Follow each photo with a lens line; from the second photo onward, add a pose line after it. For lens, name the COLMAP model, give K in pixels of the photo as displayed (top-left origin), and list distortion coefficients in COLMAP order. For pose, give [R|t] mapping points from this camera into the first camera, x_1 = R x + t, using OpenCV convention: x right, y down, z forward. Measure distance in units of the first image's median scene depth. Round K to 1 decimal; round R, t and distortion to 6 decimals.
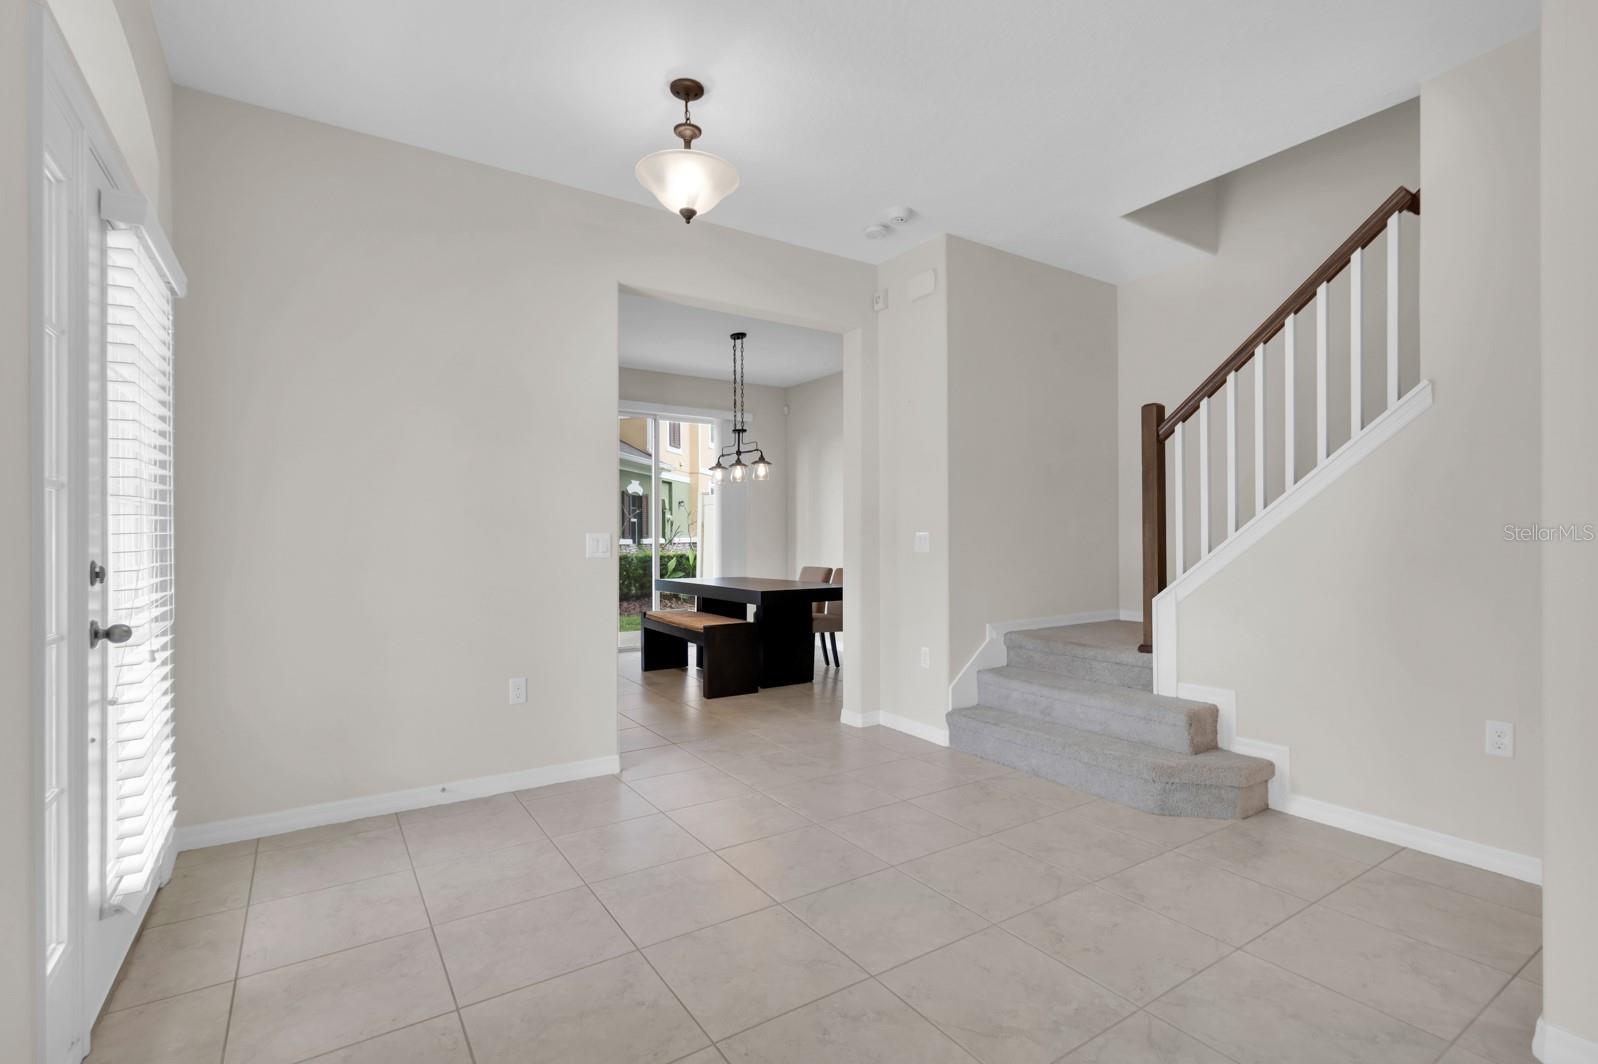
lens RADIAL K [[746.5, 0, 806.4], [0, 746.5, 525.7], [0, 0, 1]] dist [0.000509, 0.000057]
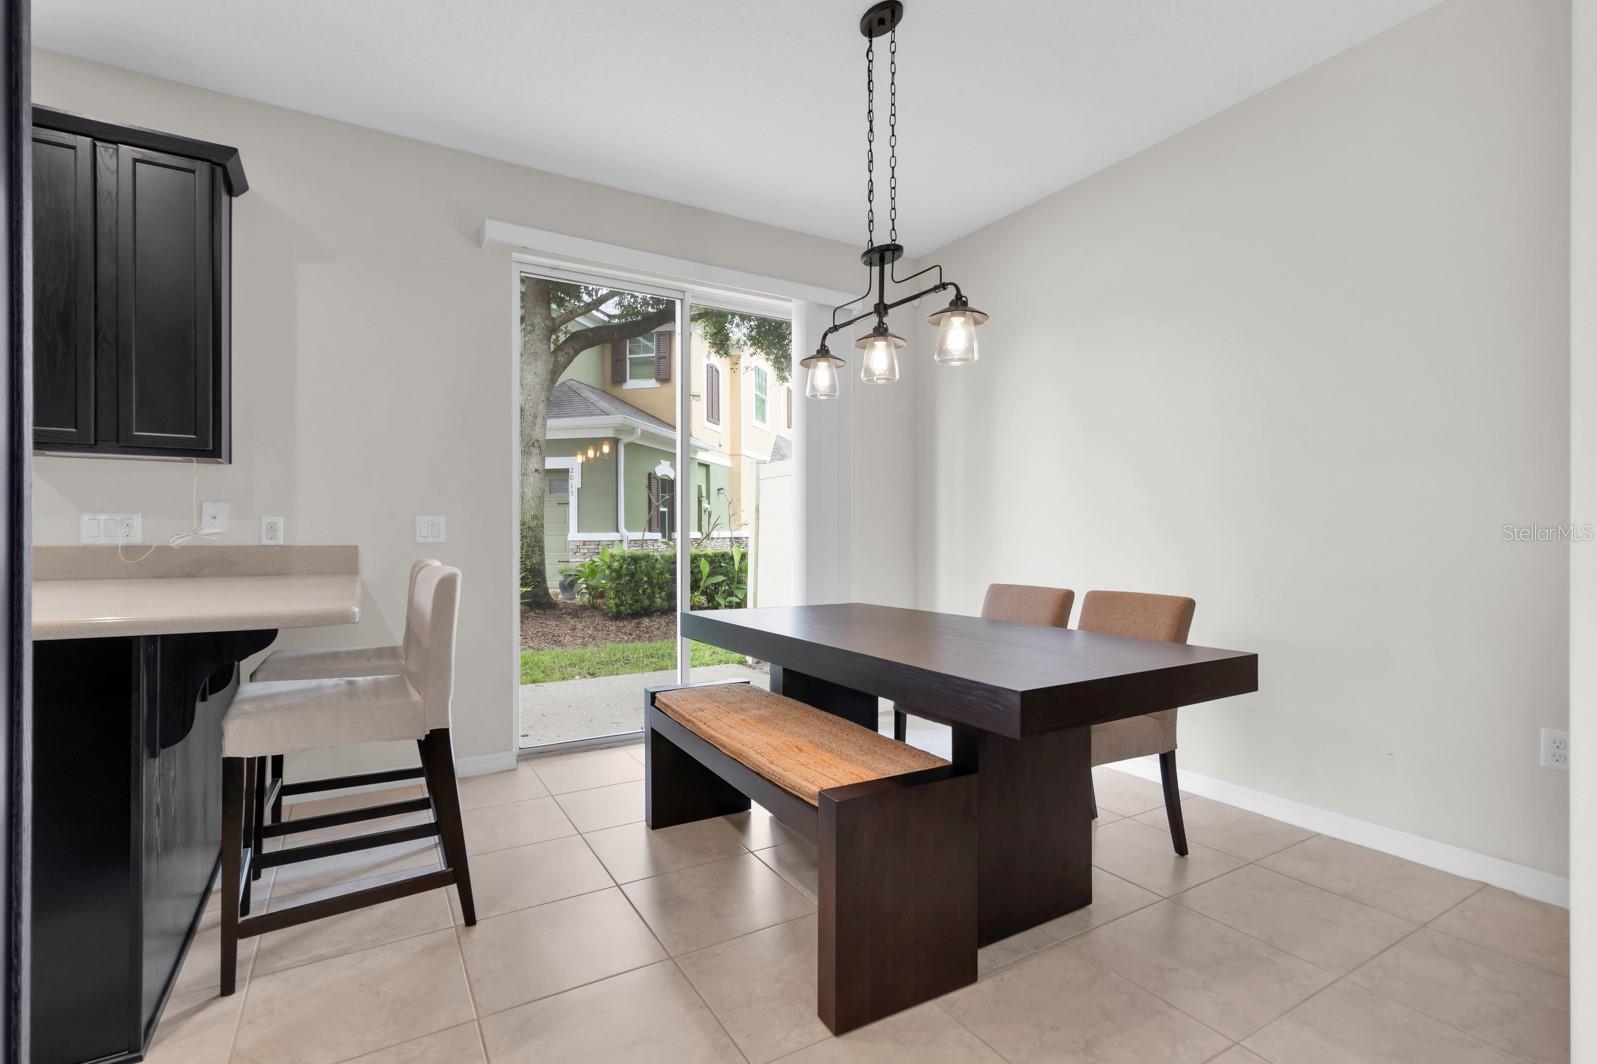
lens RADIAL K [[746.1, 0, 799.3], [0, 746.1, 534.6], [0, 0, 1]] dist [0.000509, 0.000057]
pose [[0.998363, 0.008627, -0.056534, -0.110832], [-0.007742, 0.999844, 0.015852, 0.018208], [0.056662, -0.015389, 0.998275, 0.592343]]
